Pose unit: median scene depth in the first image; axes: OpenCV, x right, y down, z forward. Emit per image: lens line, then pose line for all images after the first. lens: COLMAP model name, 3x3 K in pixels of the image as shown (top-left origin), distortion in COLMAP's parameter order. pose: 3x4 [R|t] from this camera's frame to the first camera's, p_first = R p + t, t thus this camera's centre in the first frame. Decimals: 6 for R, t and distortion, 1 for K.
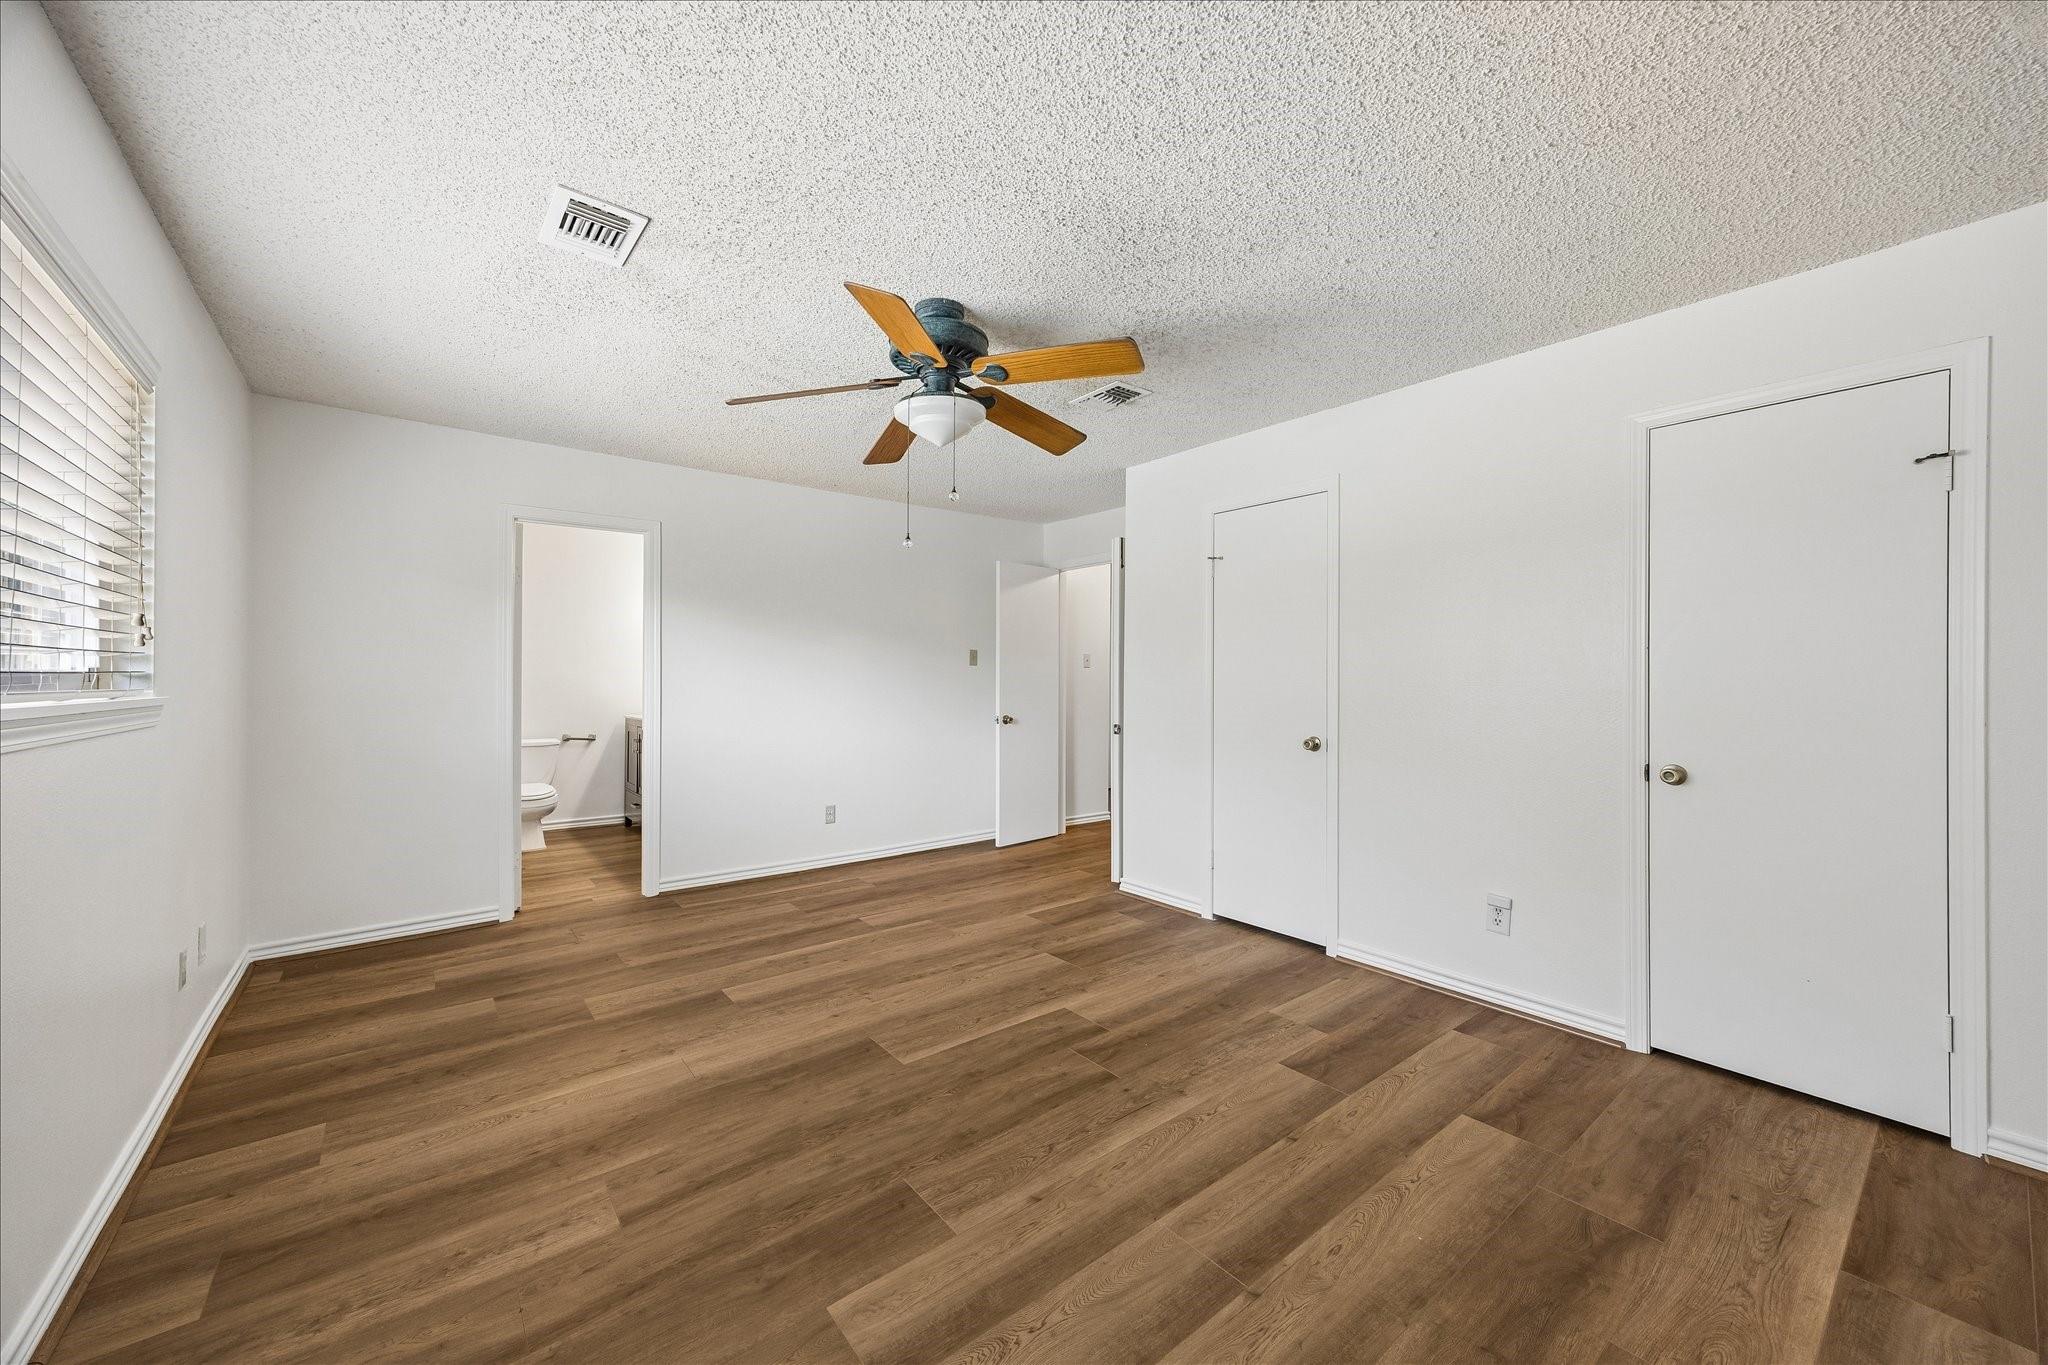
lens RADIAL K [[781.5, 0, 1025.5], [0, 781.5, 678.9], [0, 0, 1]] dist [0.007601, 0.000195]
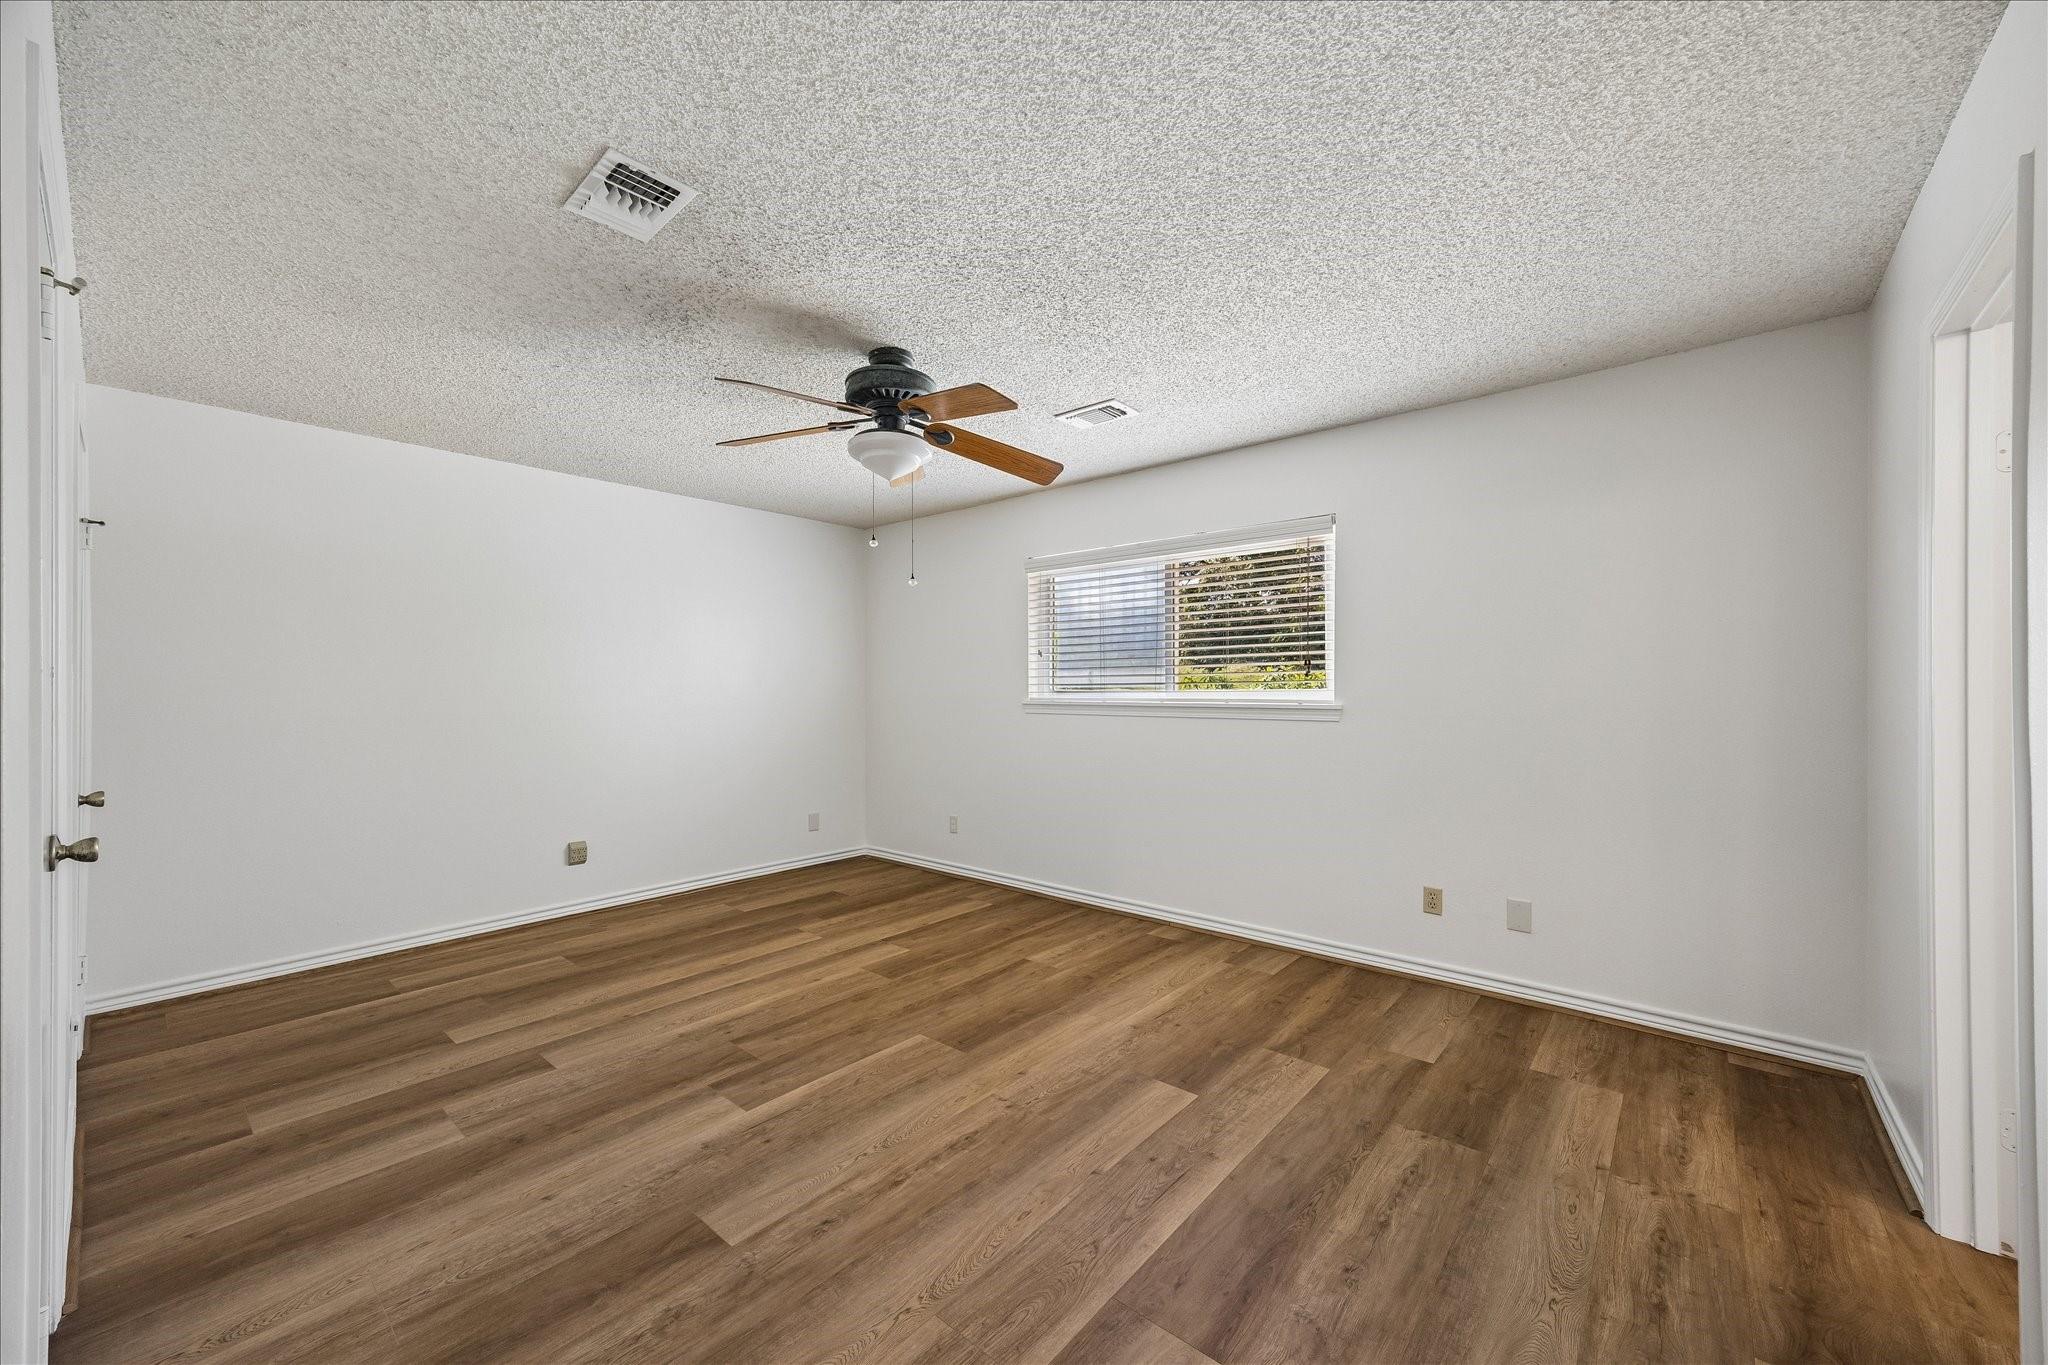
lens RADIAL K [[781.5, 0, 1023.1], [0, 781.5, 685.1], [0, 0, 1]] dist [0.007601, 0.000195]
pose [[-0.982921, 0.001170, -0.184026, -0.091016], [0.002237, 0.999982, -0.005586, -0.007621], [0.184016, -0.005902, -0.982906, 2.109889]]
